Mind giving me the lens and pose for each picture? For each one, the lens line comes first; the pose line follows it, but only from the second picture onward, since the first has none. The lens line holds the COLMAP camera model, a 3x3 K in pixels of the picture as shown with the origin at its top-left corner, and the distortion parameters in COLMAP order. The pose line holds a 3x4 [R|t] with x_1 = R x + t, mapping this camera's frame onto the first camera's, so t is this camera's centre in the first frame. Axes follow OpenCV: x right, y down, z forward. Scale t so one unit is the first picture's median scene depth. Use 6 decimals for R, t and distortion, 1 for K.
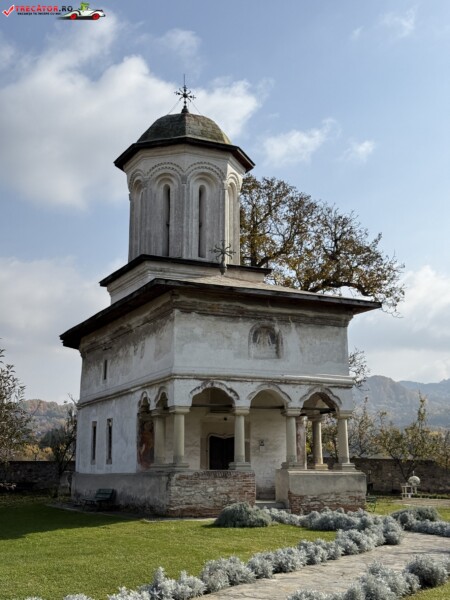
lens RADIAL K [[833.8, 0, 225.0], [0, 833.8, 300.0], [0, 0, 1]] dist [0.140203, -0.147806]
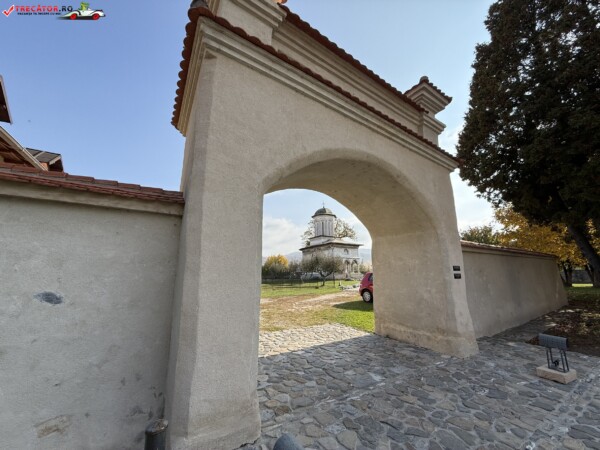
lens RADIAL K [[239.9, 0, 300.0], [0, 239.9, 225.0], [0, 0, 1]] dist [-0.000275, -0.000331]
pose [[0.996892, 0.003426, 0.078709, -0.418654], [-0.003067, 0.999984, -0.004684, -0.132251], [-0.078724, 0.004428, 0.996887, -0.697080]]
